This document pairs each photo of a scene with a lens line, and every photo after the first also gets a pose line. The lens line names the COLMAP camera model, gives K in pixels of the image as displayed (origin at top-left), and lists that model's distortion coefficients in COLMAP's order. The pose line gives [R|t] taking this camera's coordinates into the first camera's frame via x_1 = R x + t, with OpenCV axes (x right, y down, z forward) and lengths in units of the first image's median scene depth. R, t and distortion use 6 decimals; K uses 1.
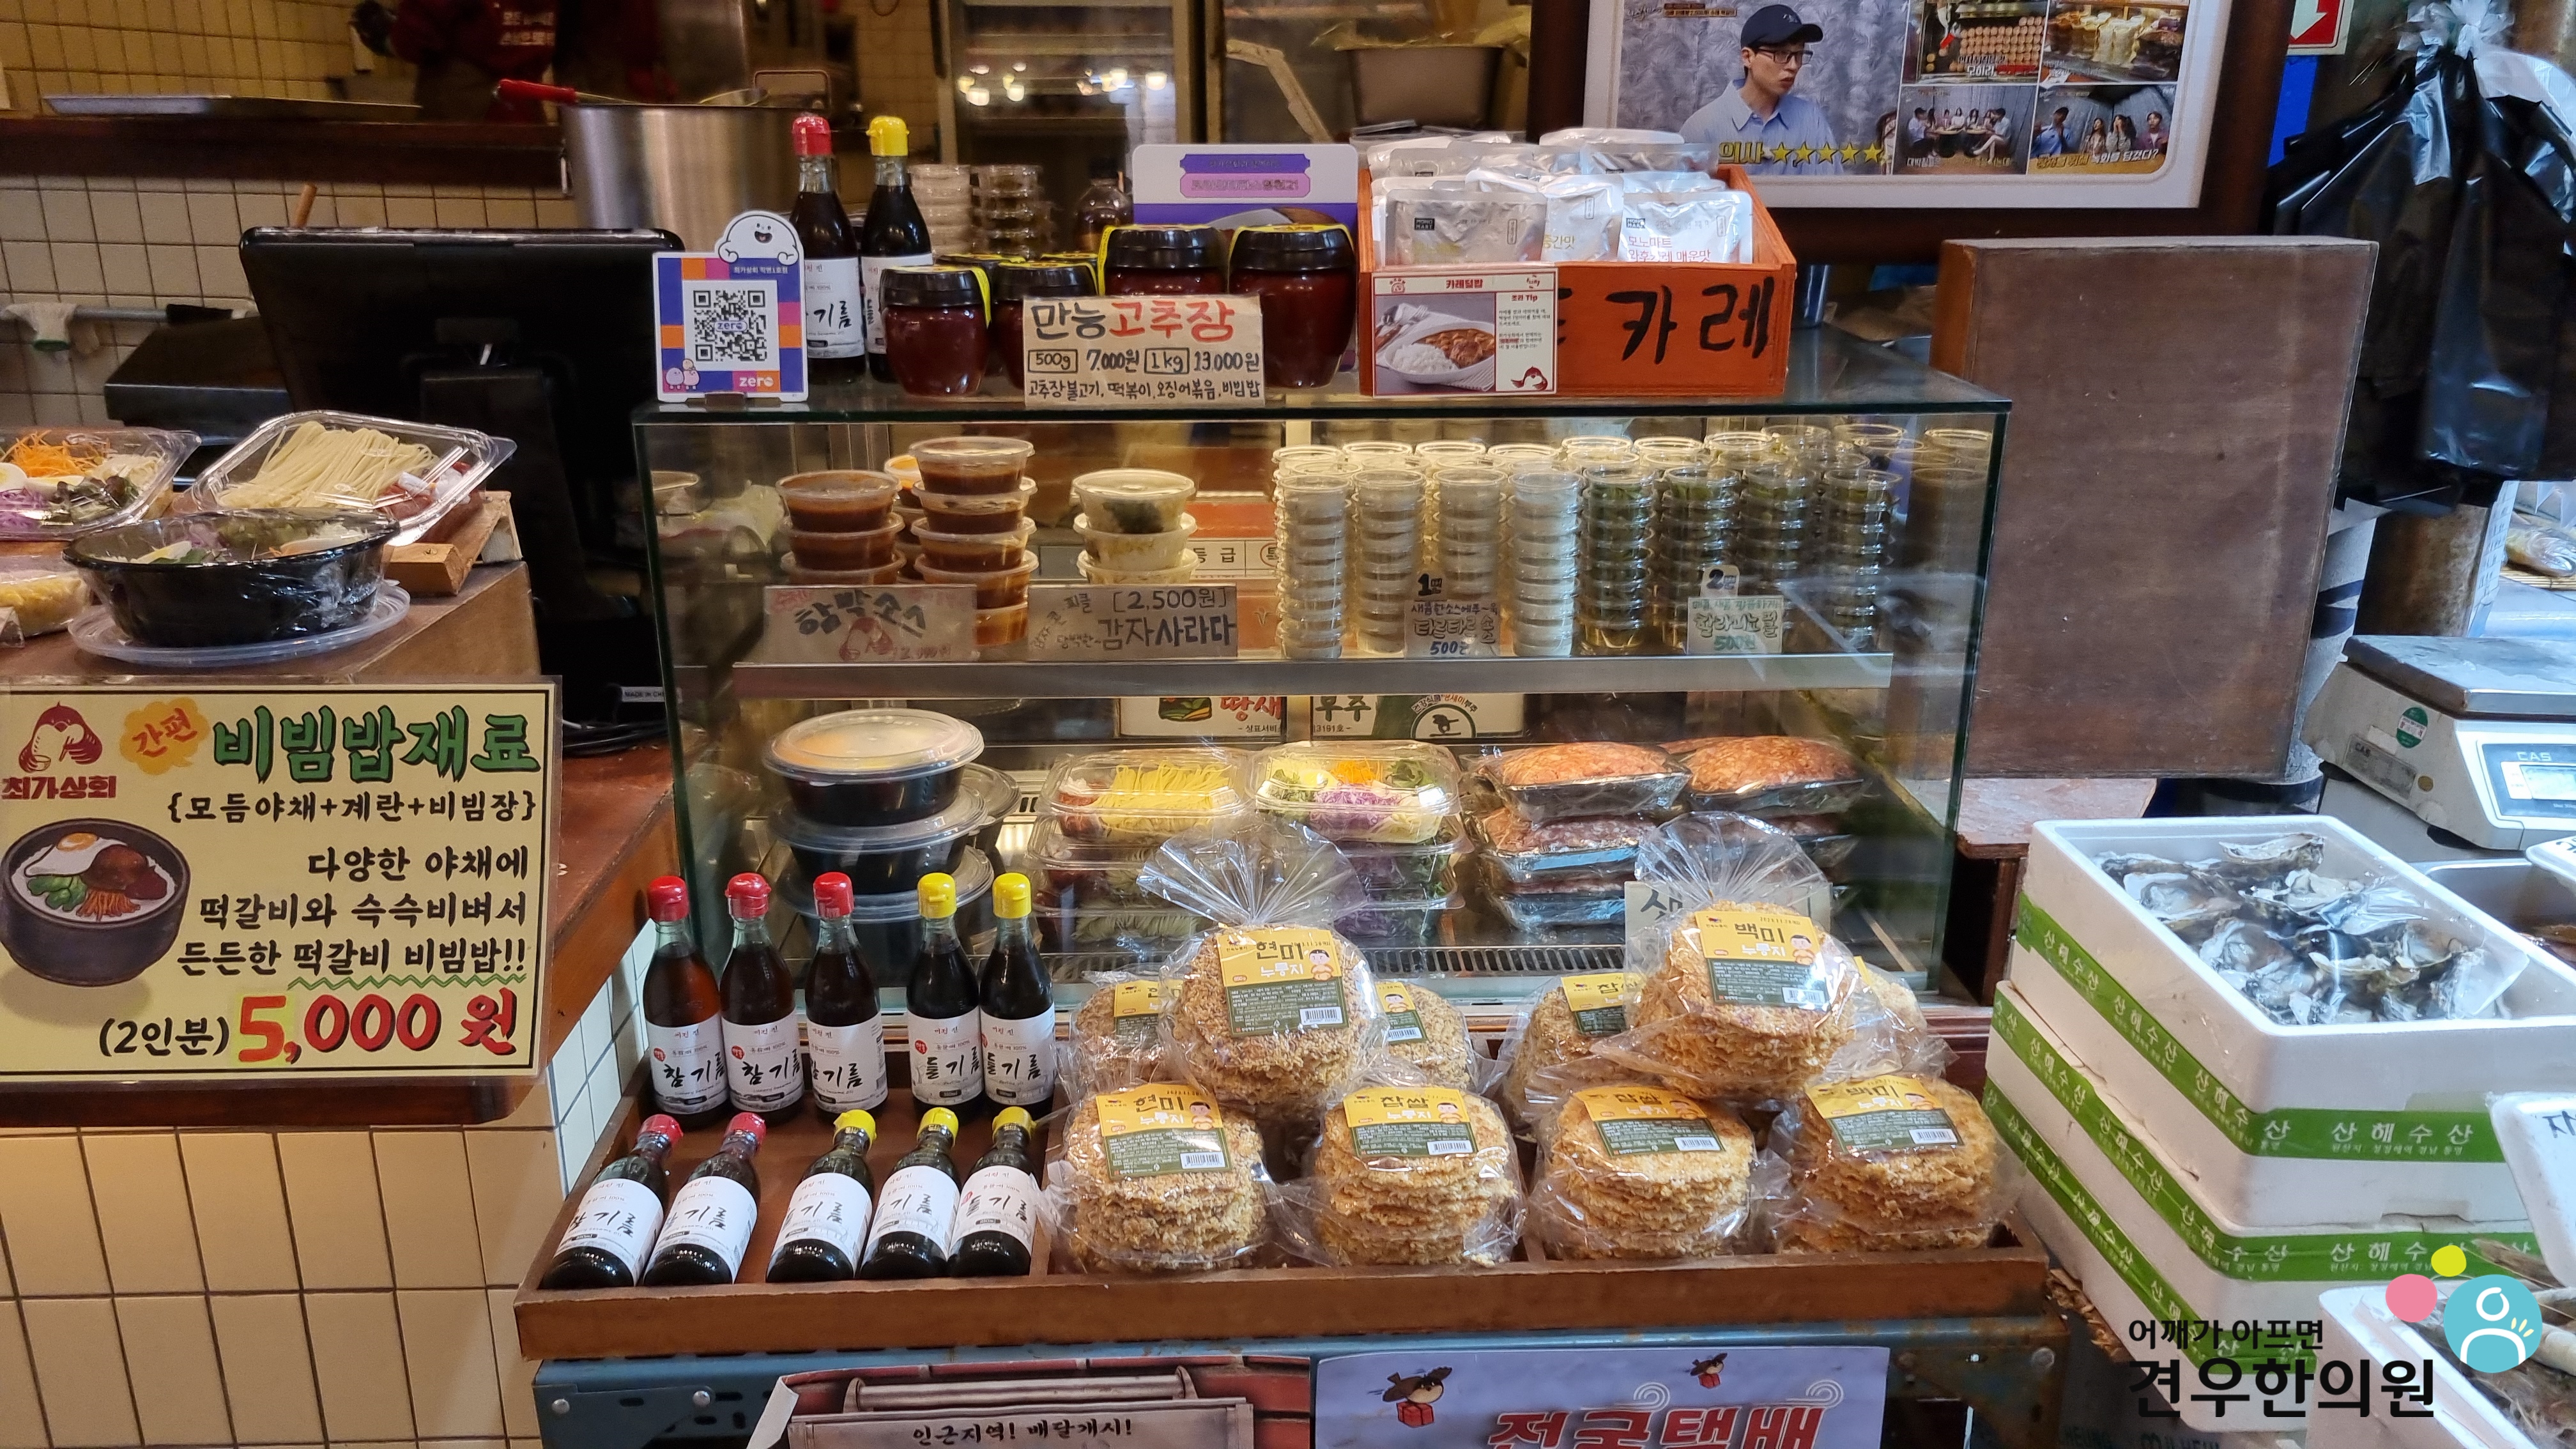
lens RADIAL K [[1872.7, 0, 1321.6], [0, 1872.7, 760.6], [0, 0, 1]] dist [0.042460, -0.022253]
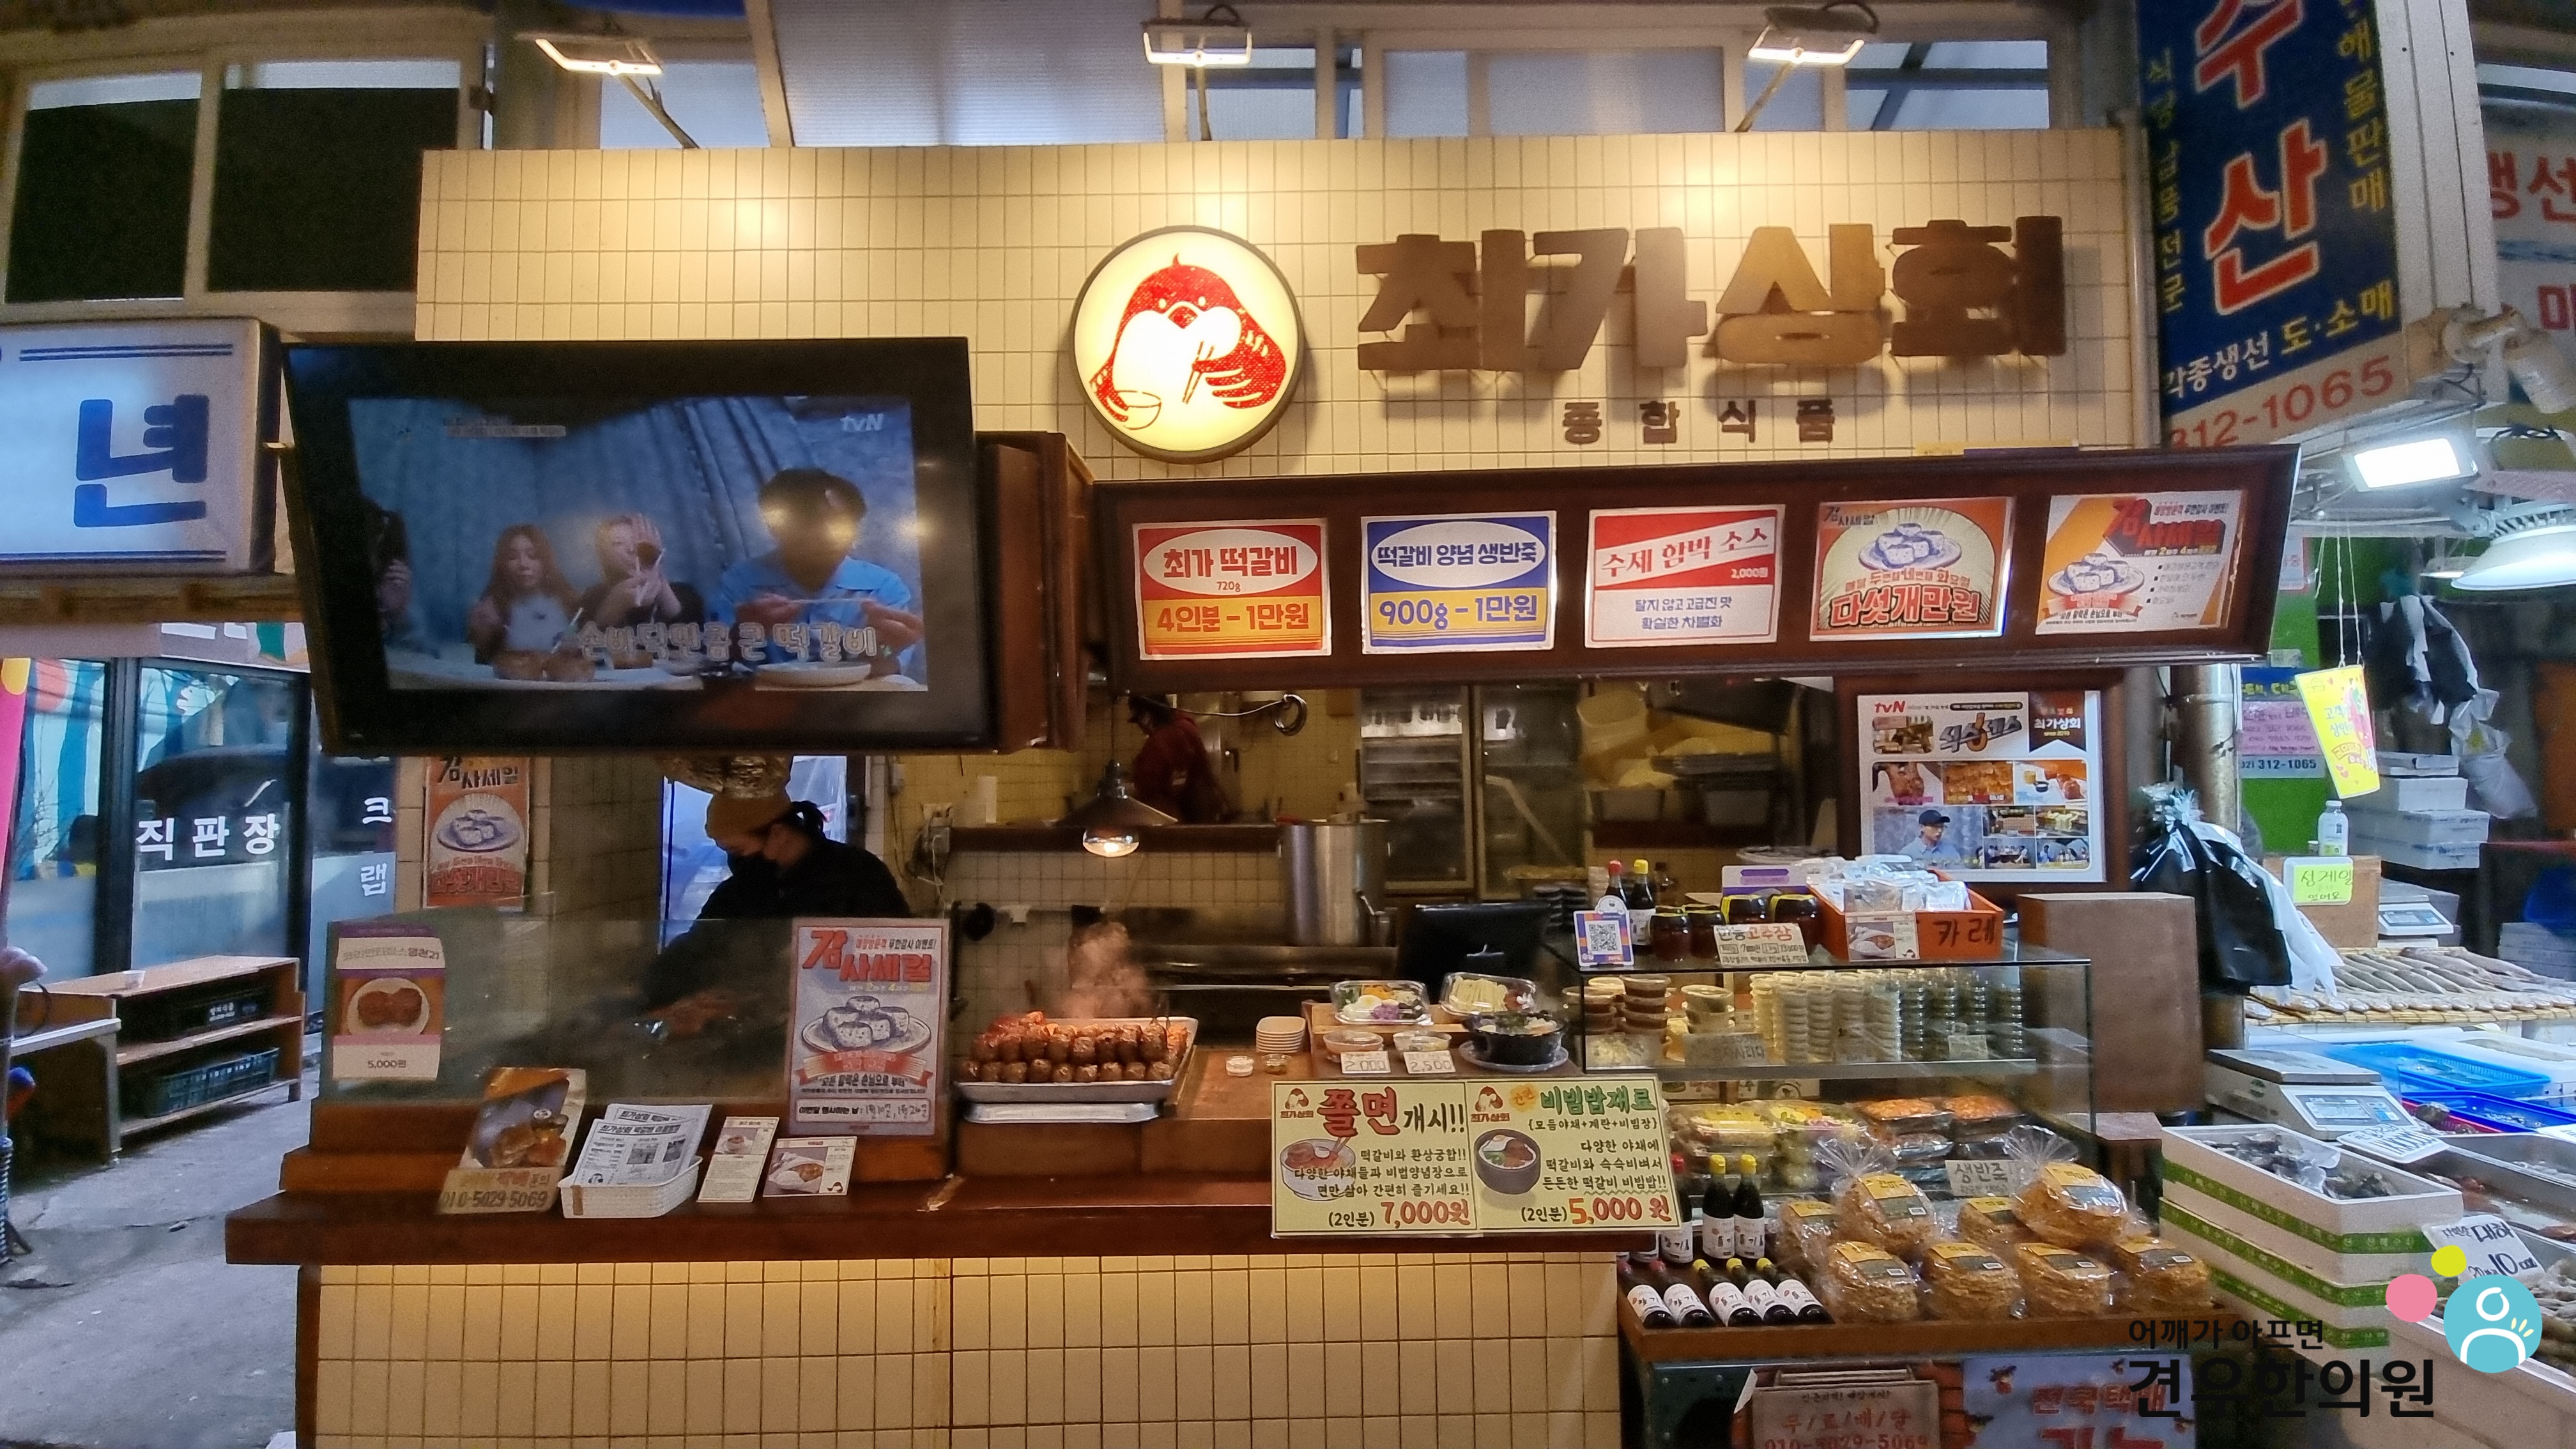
lens RADIAL K [[1033.2, 0, 1289.2], [0, 1033.2, 722.7], [0, 0, 1]] dist [-0.002257, -0.000948]
pose [[0.999628, -0.017115, -0.021216, -0.837665], [0.008225, 0.931432, -0.363822, 0.021449], [0.025988, 0.363512, 0.931227, -0.587692]]
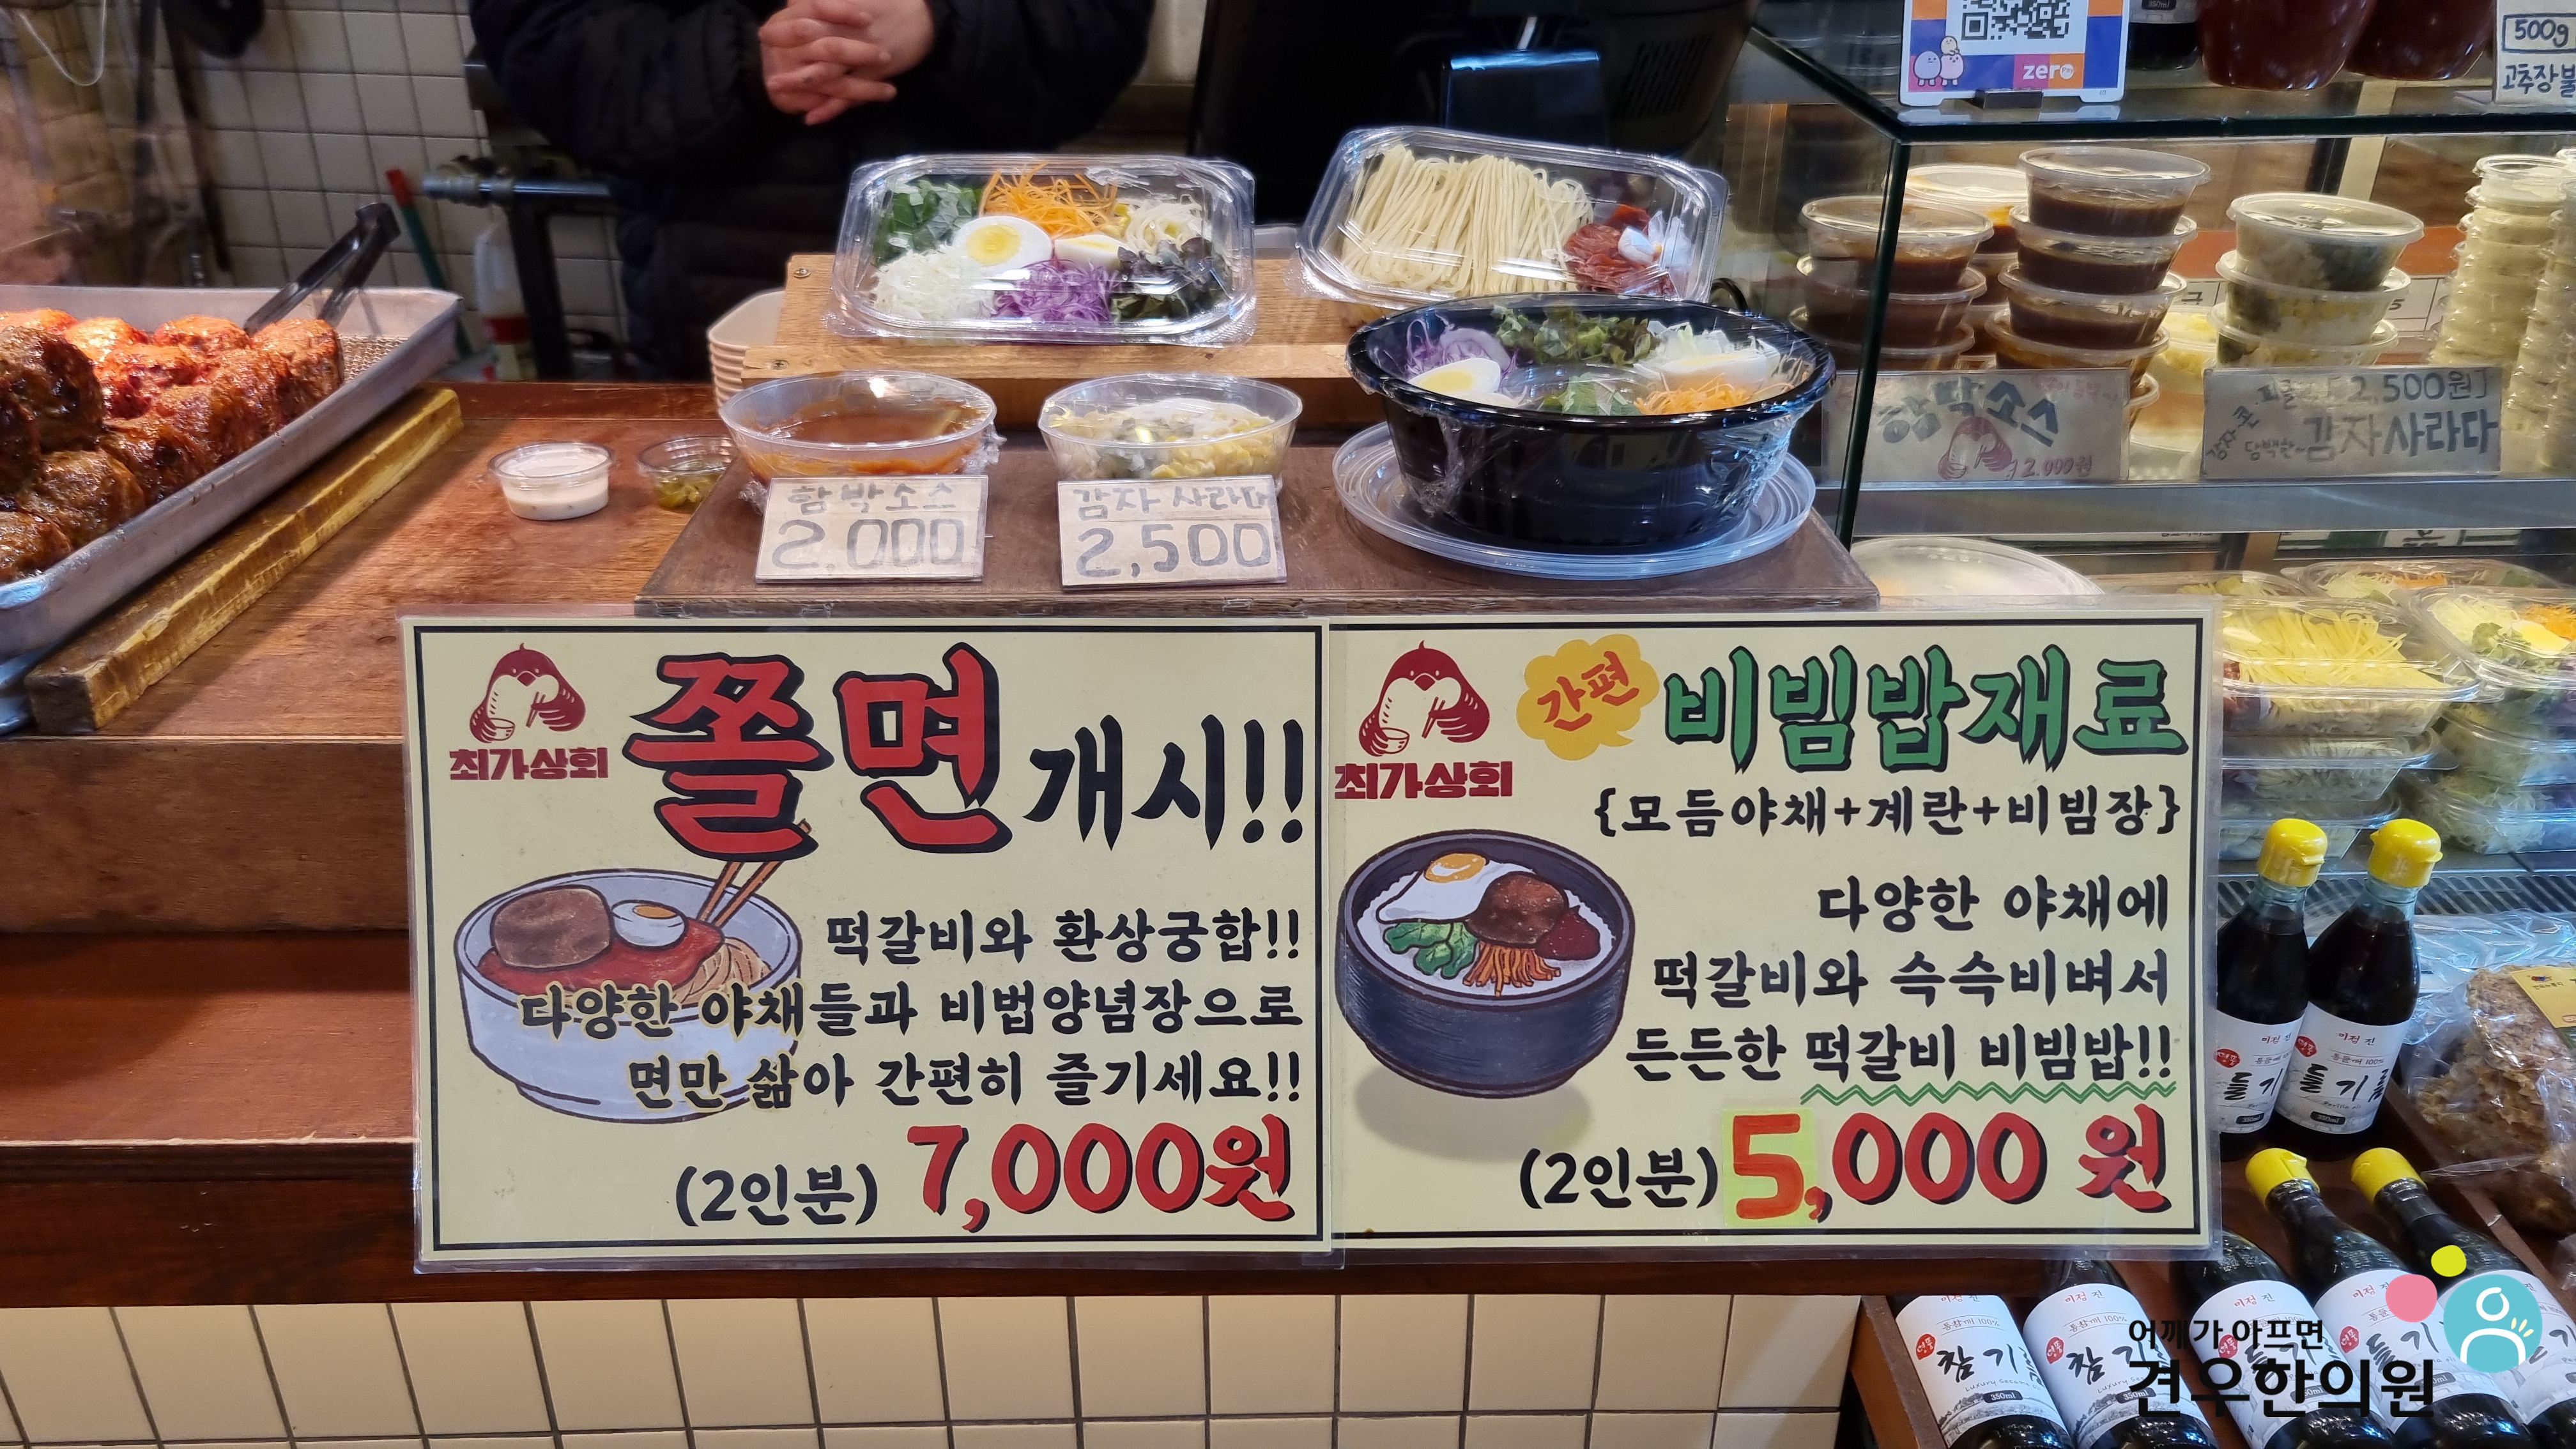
lens RADIAL K [[1872.7, 0, 1286.7], [0, 1872.7, 737.3], [0, 0, 1]] dist [0.042460, -0.022253]
pose [[0.999960, 0.002163, -0.008713, -0.641234], [-0.000809, 0.988293, 0.152564, -0.084479], [0.008941, -0.152550, 0.988255, 0.362984]]
